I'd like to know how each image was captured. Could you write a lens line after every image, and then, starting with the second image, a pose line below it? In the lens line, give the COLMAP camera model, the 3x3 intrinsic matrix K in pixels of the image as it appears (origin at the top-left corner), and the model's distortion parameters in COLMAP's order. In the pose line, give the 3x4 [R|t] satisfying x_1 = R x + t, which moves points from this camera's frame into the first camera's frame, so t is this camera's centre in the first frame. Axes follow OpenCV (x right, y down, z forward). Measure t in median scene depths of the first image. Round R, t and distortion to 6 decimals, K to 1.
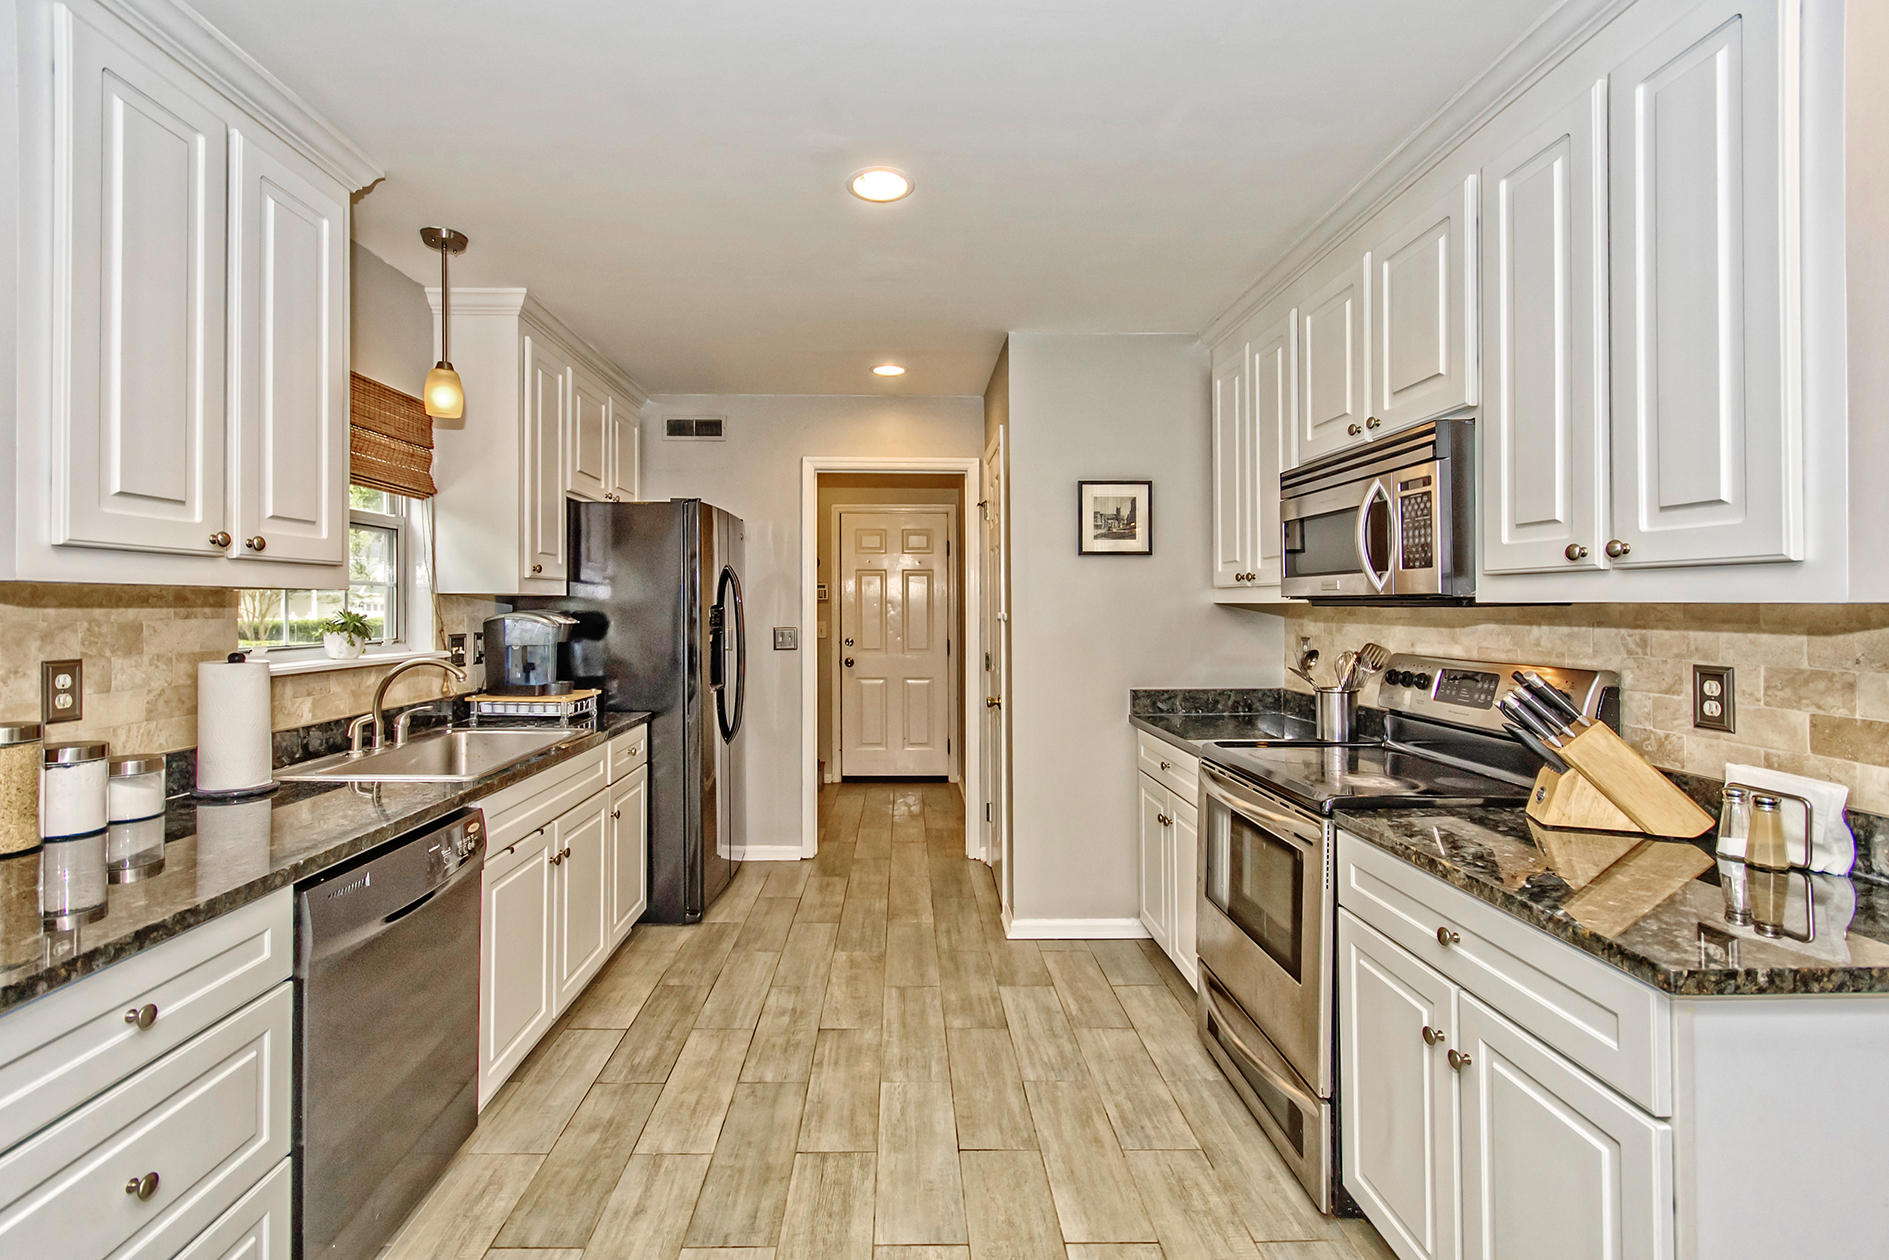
lens RADIAL K [[875.5, 0, 883.6], [0, 875.5, 604.3], [0, 0, 1]] dist [-0.000381, -0.000258]
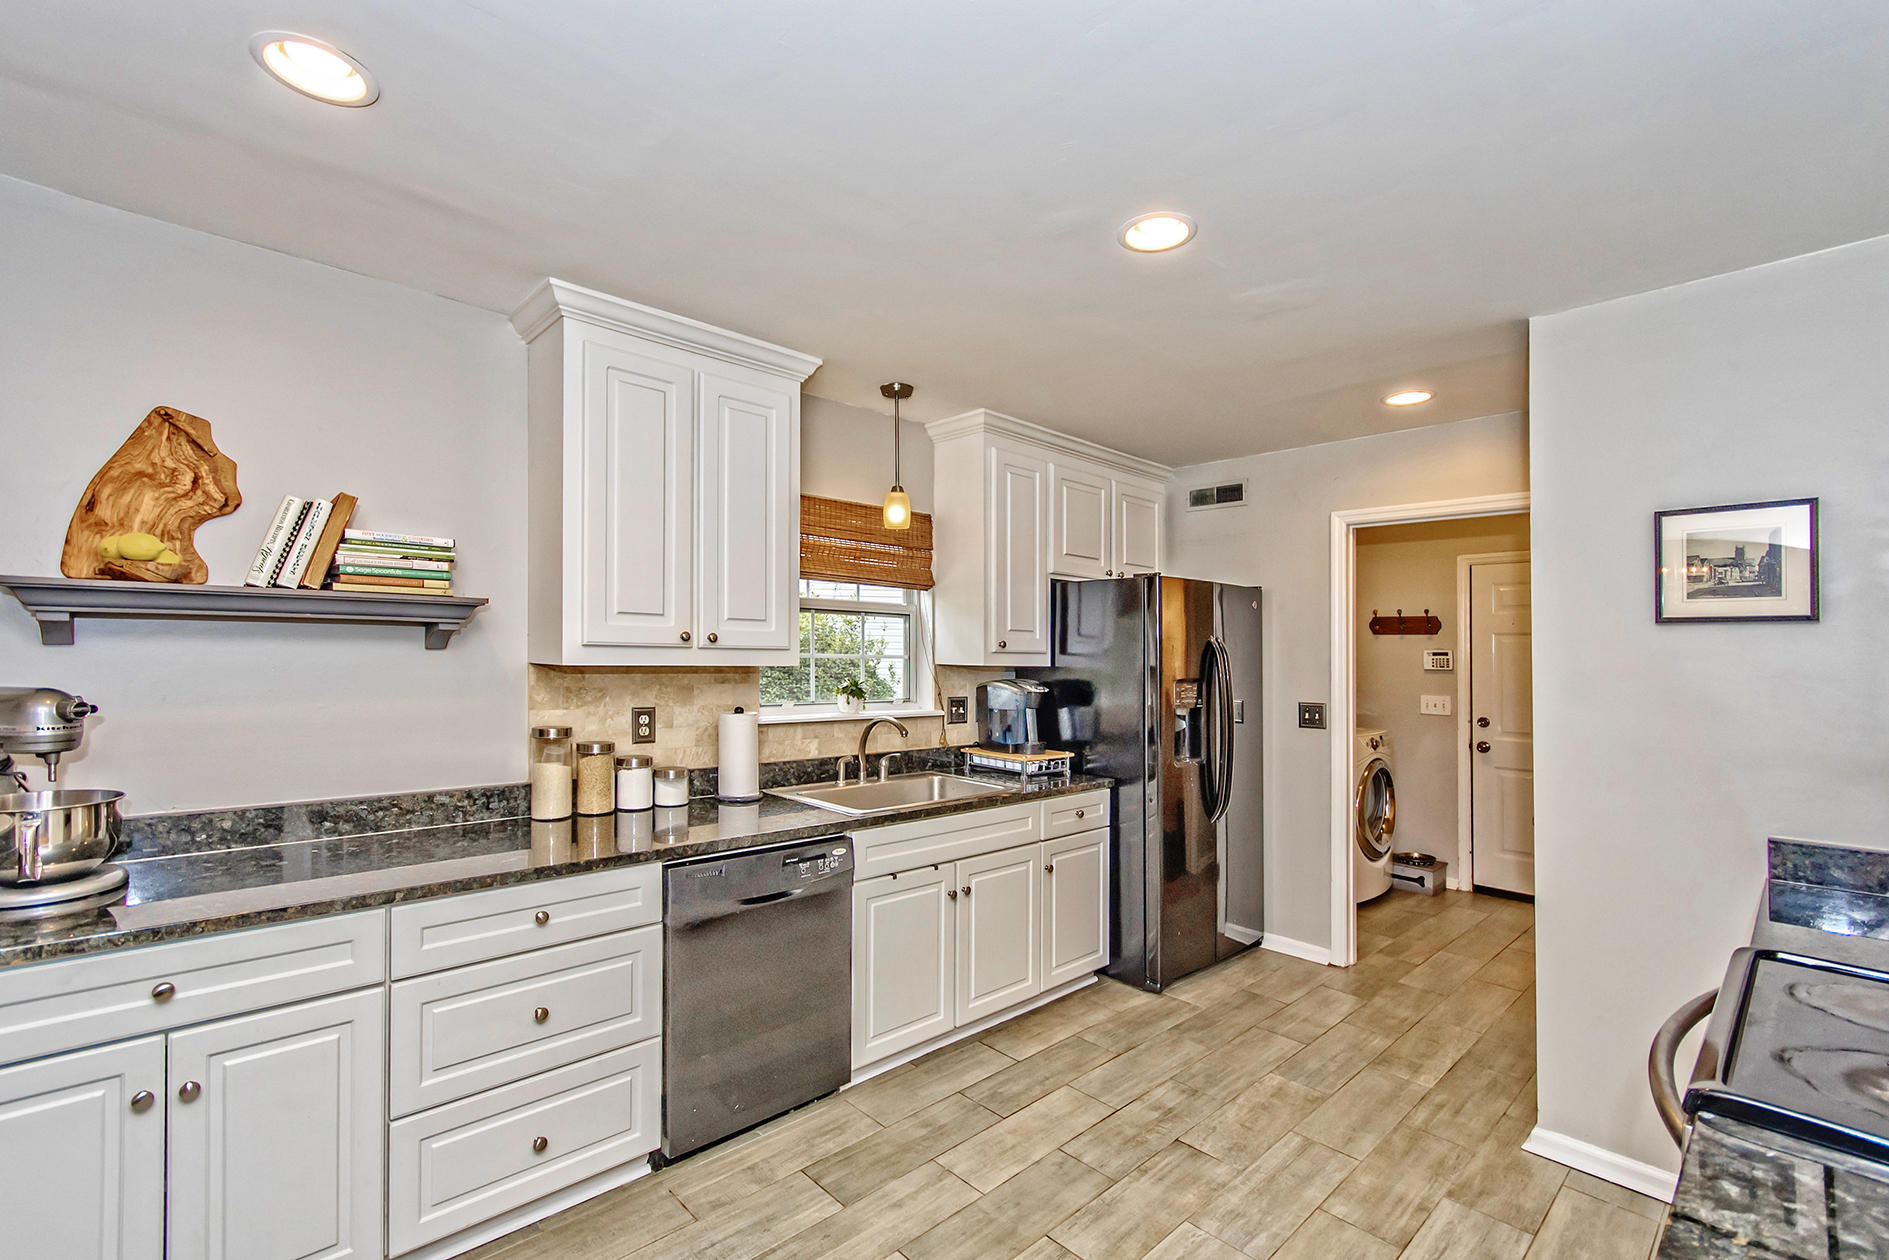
lens RADIAL K [[809.5, 0, 874.9], [0, 809.5, 664.1], [0, 0, 1]] dist [-0.002007, -0.000153]
pose [[0.662785, 0.018182, -0.748589, 0.355655], [-0.013749, 0.999832, 0.012111, -0.030058], [0.748683, 0.002265, 0.662924, 0.184820]]
